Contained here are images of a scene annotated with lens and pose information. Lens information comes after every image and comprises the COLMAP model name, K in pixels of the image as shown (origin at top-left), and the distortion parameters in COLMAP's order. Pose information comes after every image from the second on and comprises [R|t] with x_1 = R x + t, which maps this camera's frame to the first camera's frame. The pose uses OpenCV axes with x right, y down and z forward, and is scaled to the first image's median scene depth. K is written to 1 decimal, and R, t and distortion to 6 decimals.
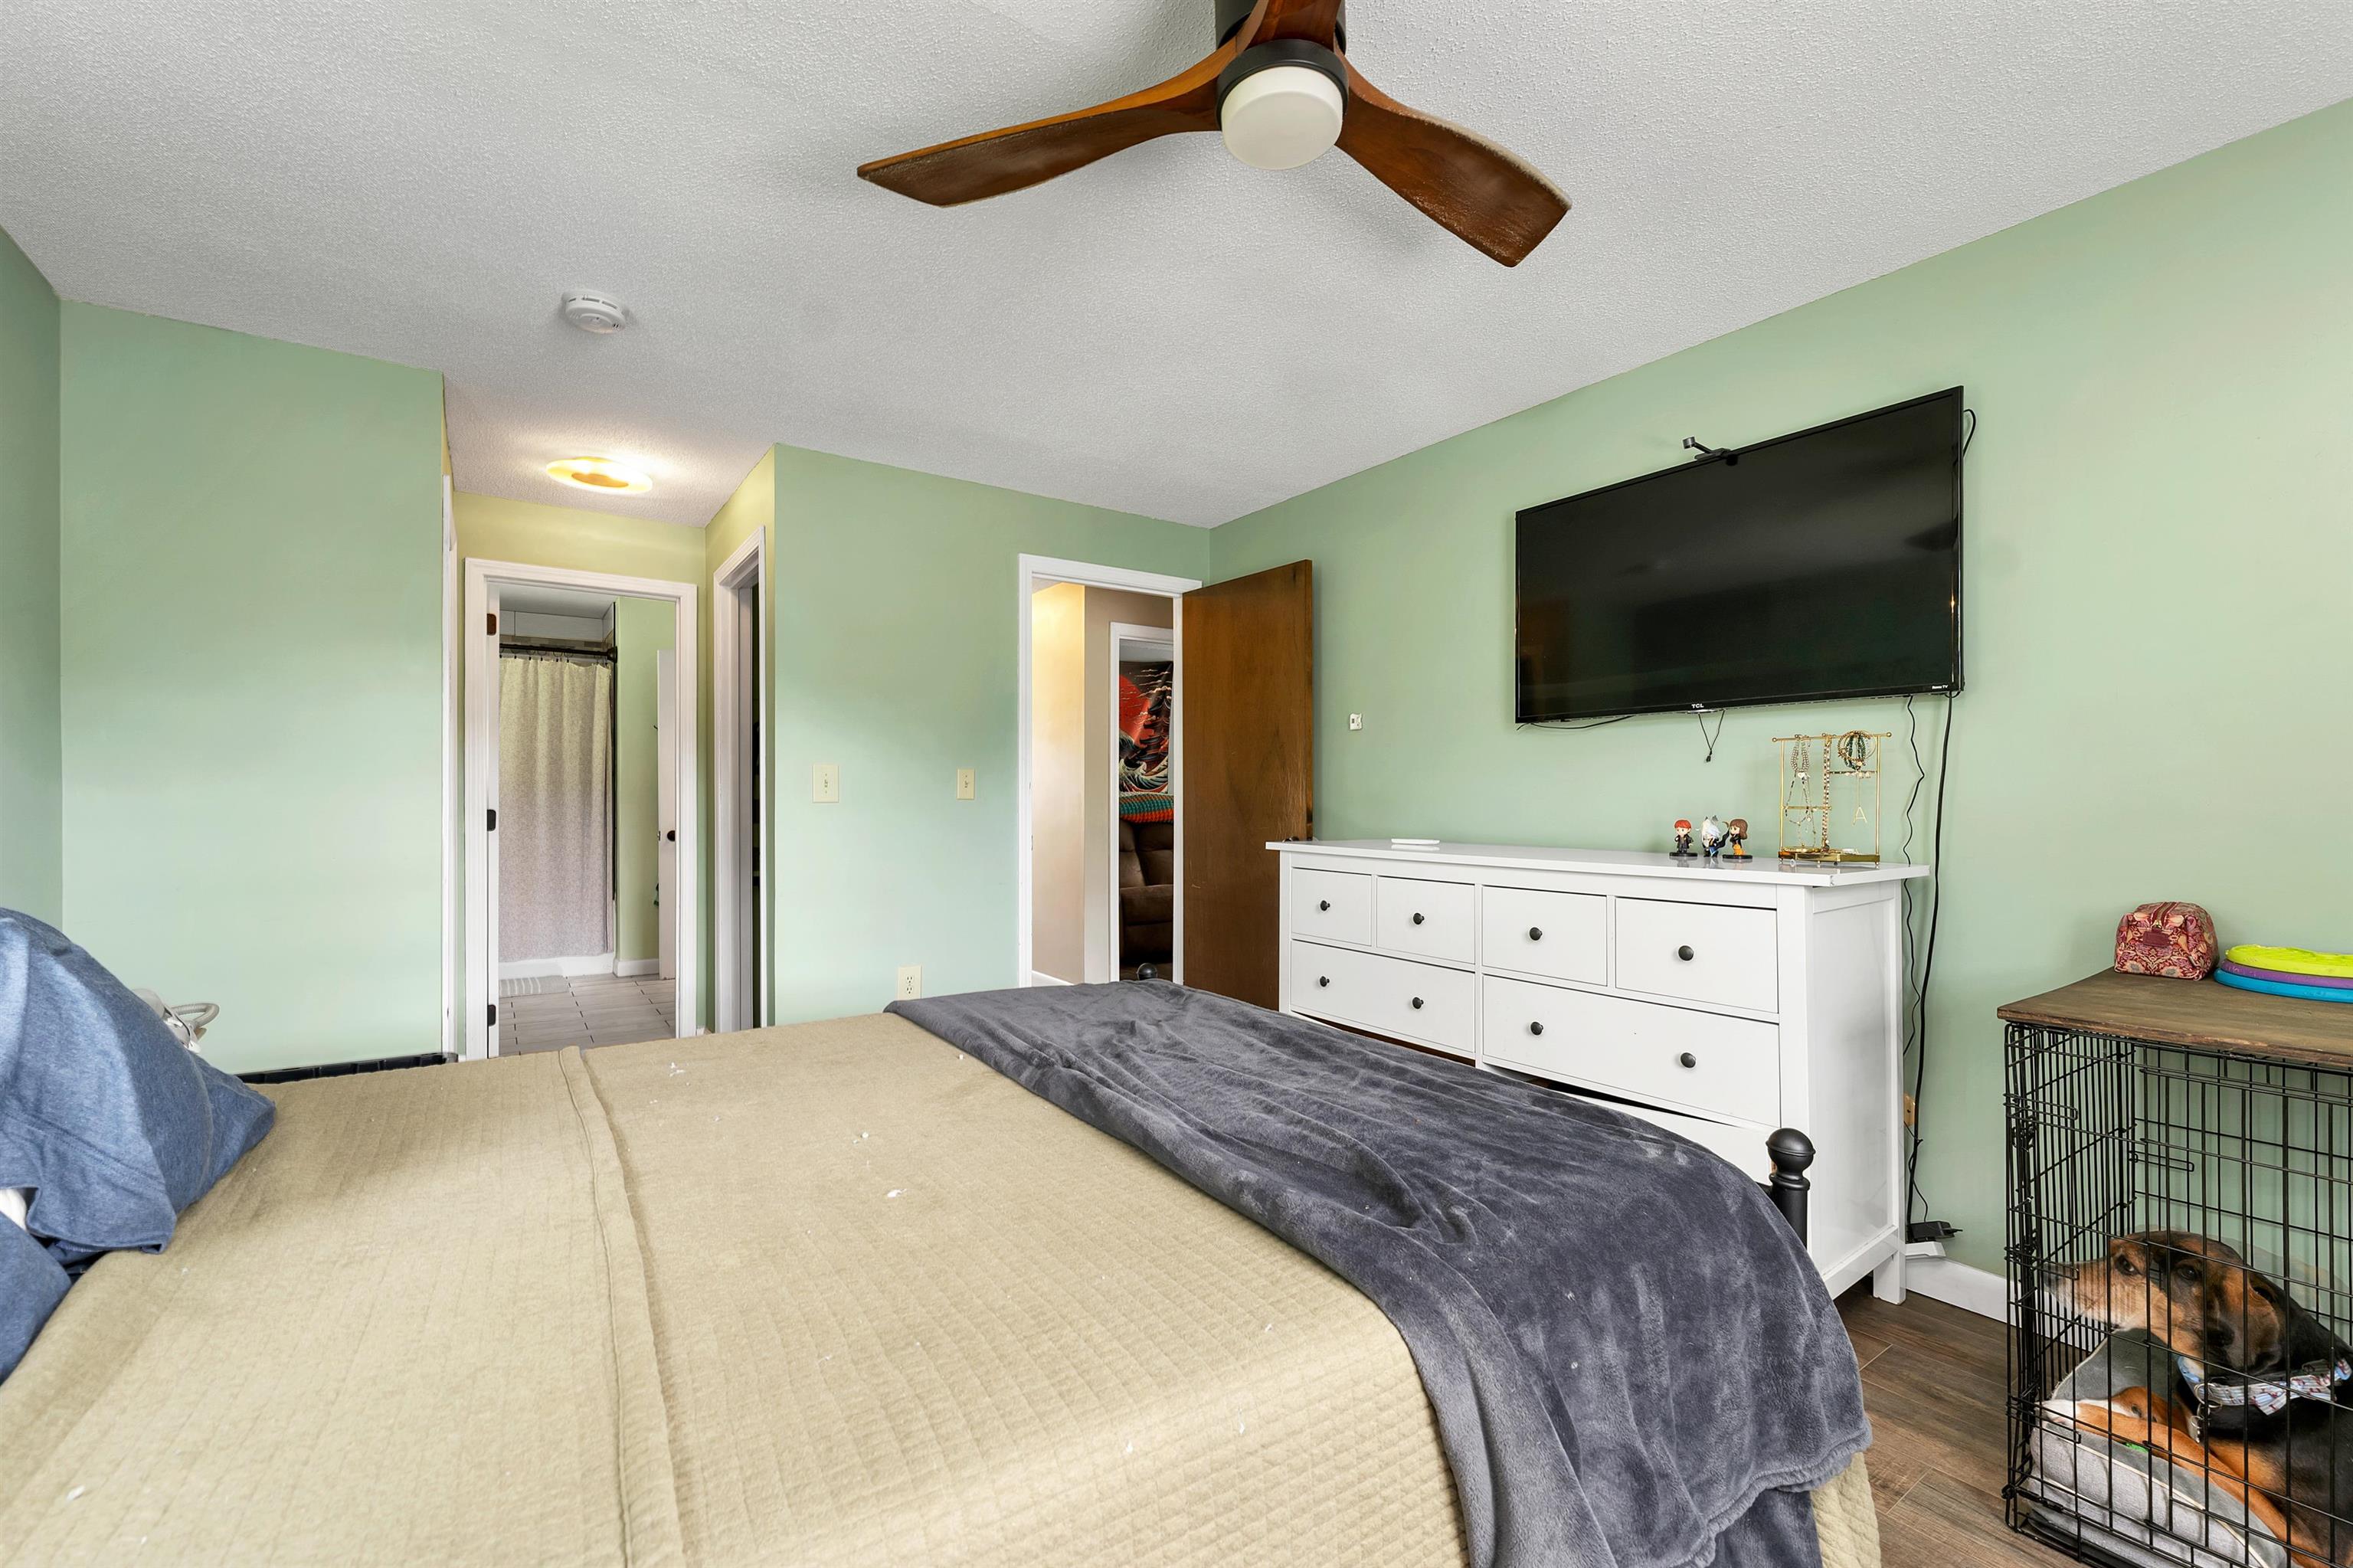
lens RADIAL K [[976.8, 0, 1173.1], [0, 976.8, 794.9], [0, 0, 1]] dist [0.000754, 0.000136]
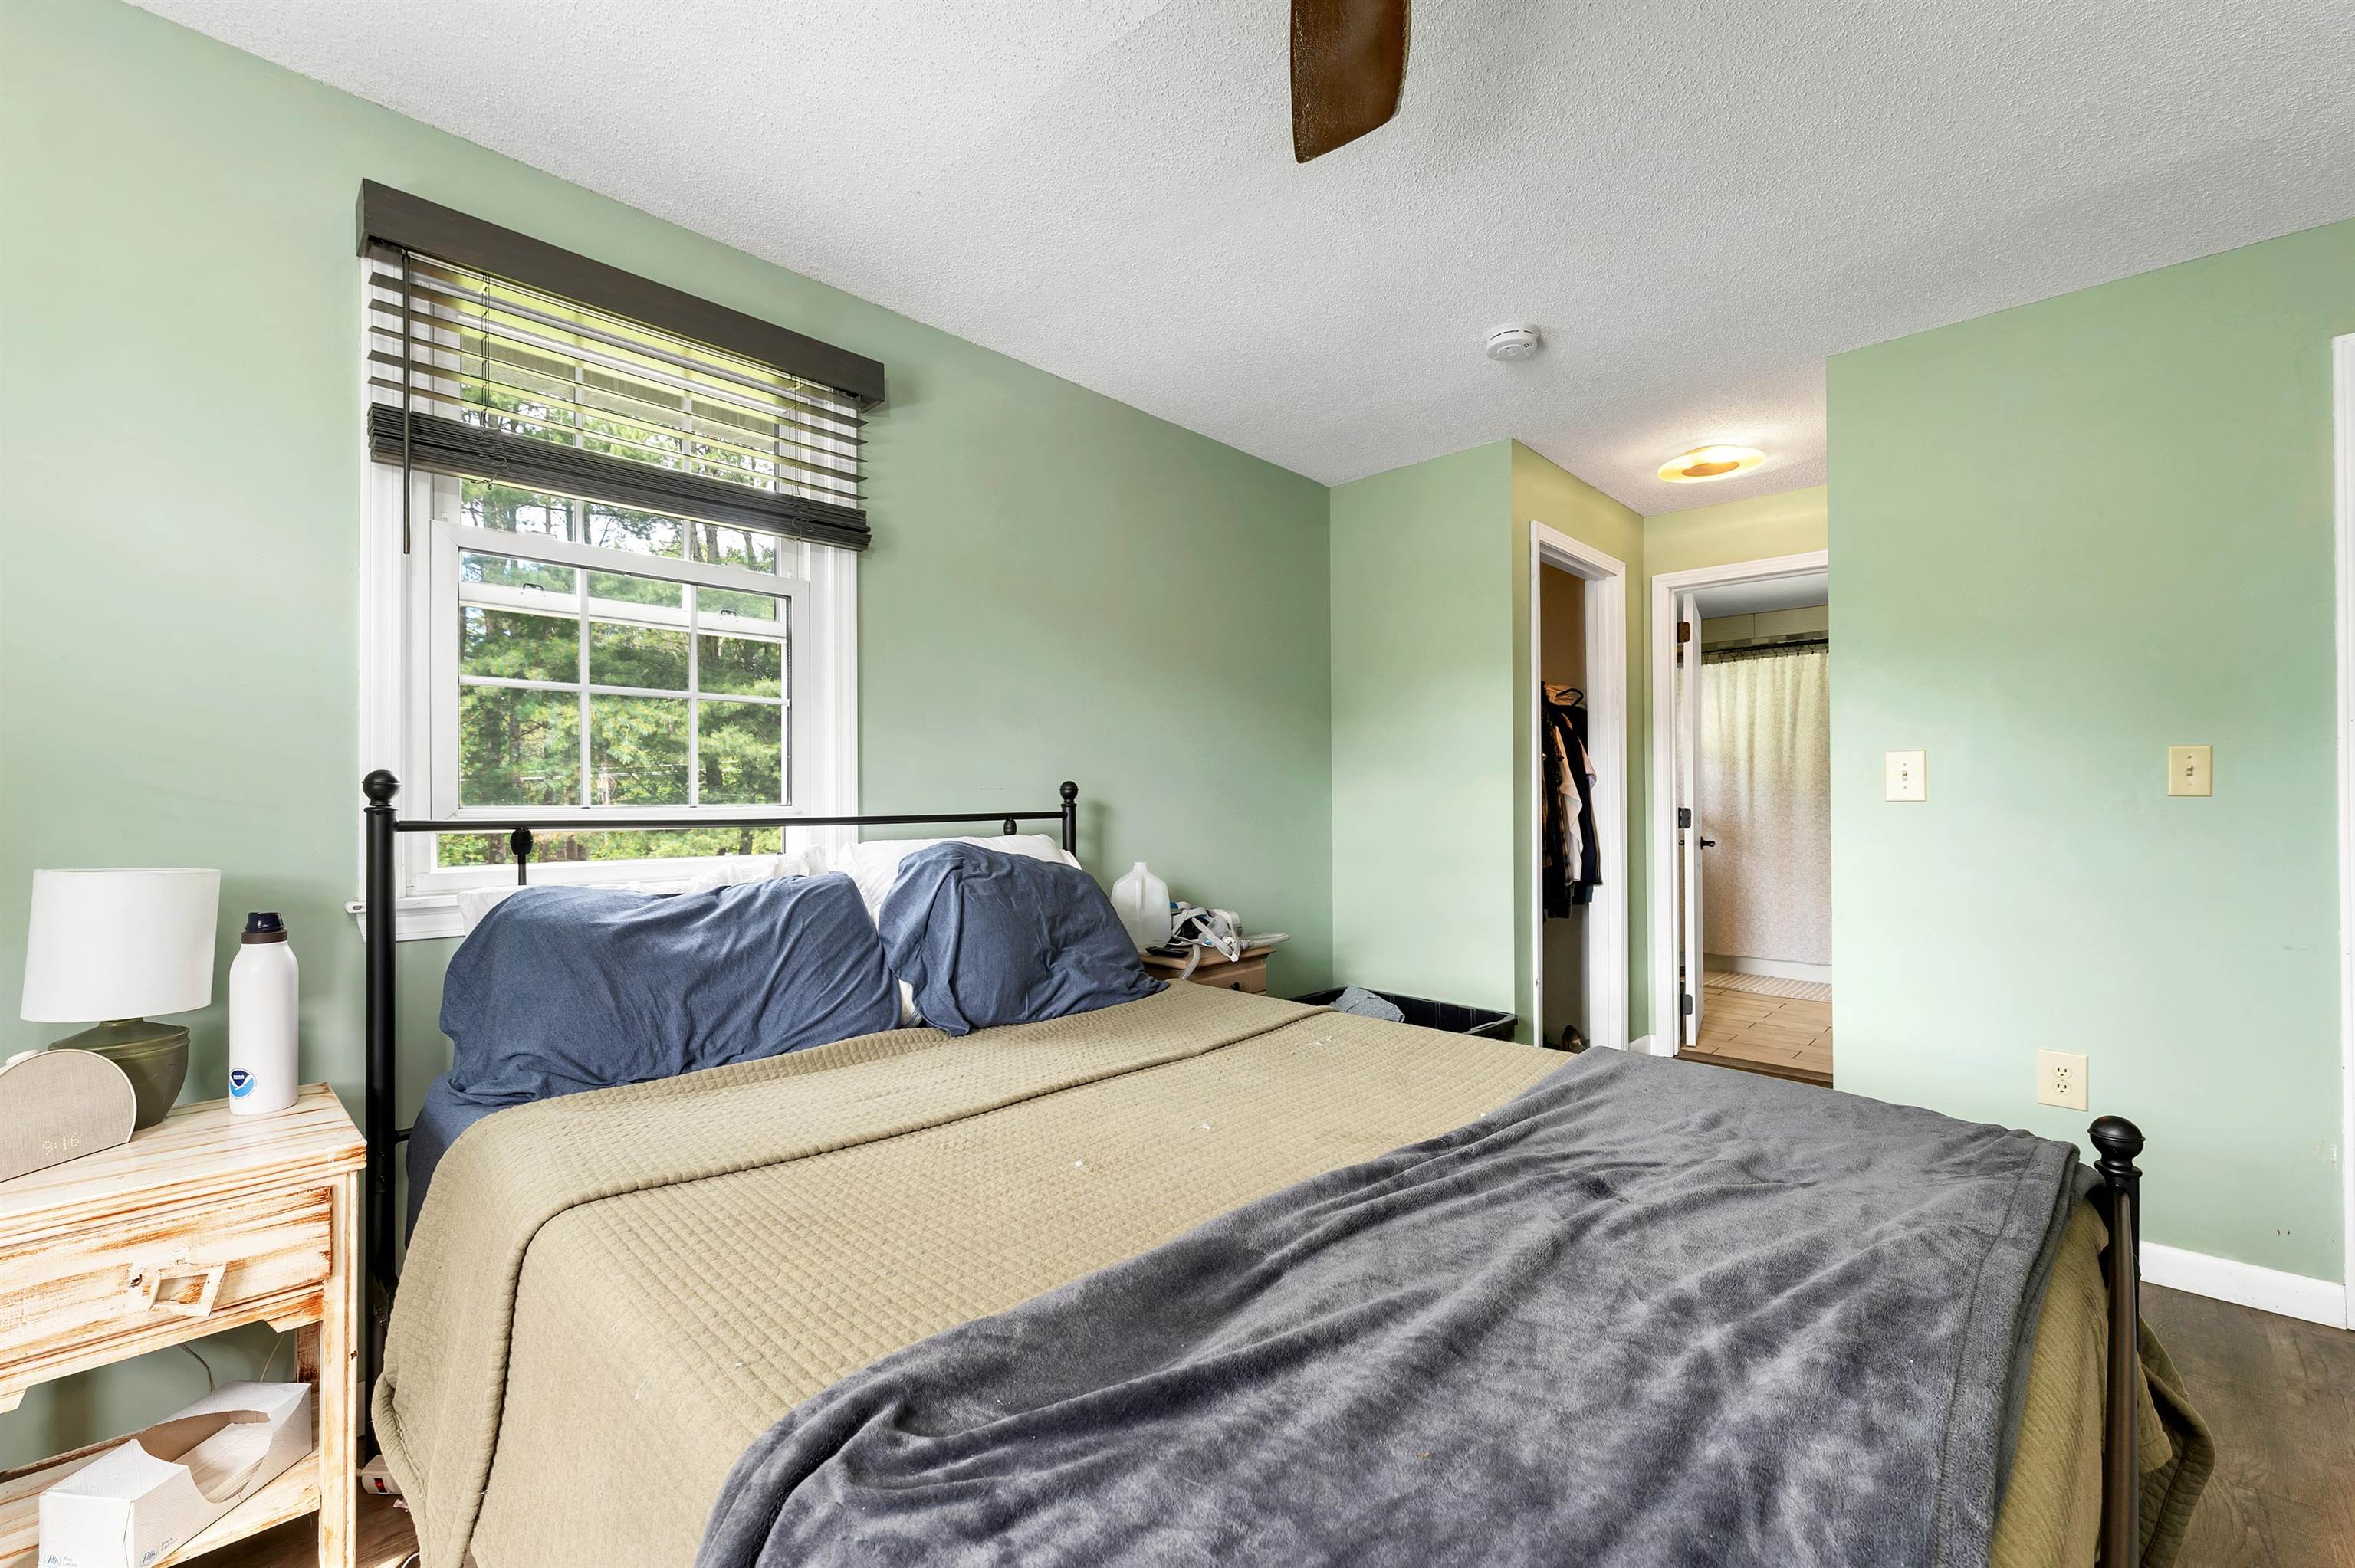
lens RADIAL K [[977.5, 0, 1174.1], [0, 977.5, 794.9], [0, 0, 1]] dist [0.000754, 0.000136]
pose [[0.190625, -0.008333, -0.981627, 0.260236], [0.006902, 0.999951, -0.007148, 0.004814], [0.981639, -0.005413, 0.190674, 0.291713]]
